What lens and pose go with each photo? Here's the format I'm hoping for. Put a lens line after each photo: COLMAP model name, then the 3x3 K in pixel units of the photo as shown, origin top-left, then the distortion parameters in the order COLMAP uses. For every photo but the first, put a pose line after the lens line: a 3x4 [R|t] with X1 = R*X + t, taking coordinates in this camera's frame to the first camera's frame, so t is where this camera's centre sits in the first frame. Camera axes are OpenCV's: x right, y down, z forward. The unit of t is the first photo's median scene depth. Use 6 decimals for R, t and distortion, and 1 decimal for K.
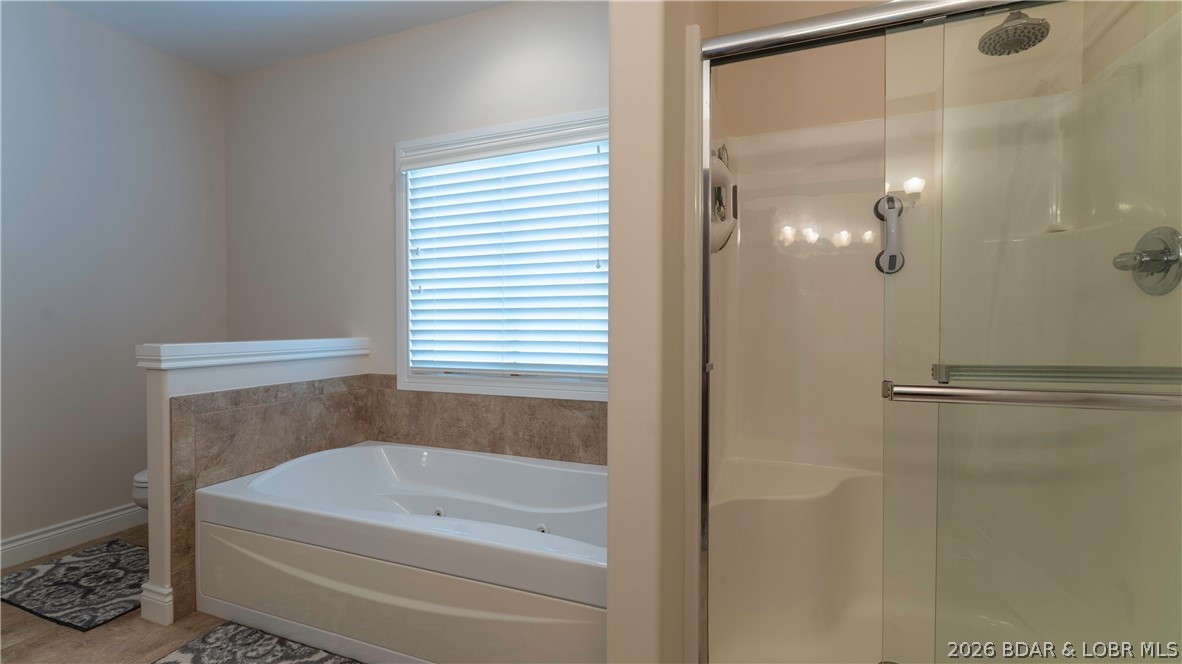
lens RADIAL K [[484.5, 0, 591.2], [0, 484.5, 338.9], [0, 0, 1]] dist [0.012174, -0.004163]
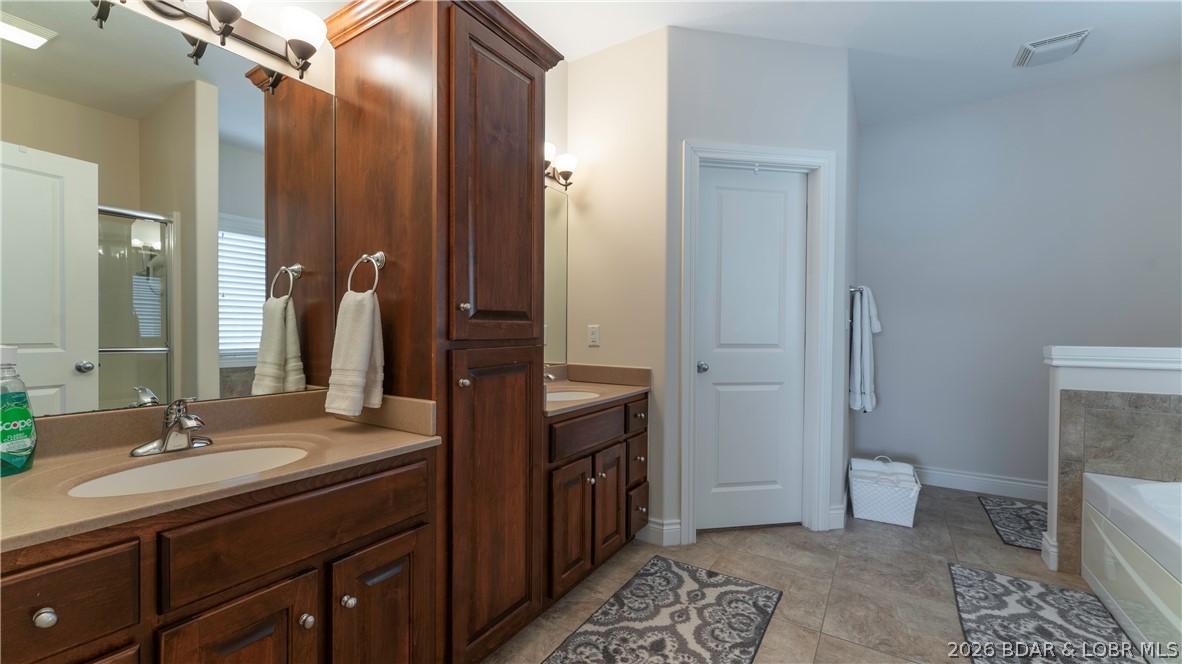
lens RADIAL K [[484.5, 0, 584.9], [0, 484.5, 335.0], [0, 0, 1]] dist [0.012174, -0.004163]
pose [[-0.197829, 0.010357, -0.980182, 0.572931], [-0.028796, 0.999451, 0.016373, -0.003588], [0.979814, 0.031465, -0.197422, 0.050742]]
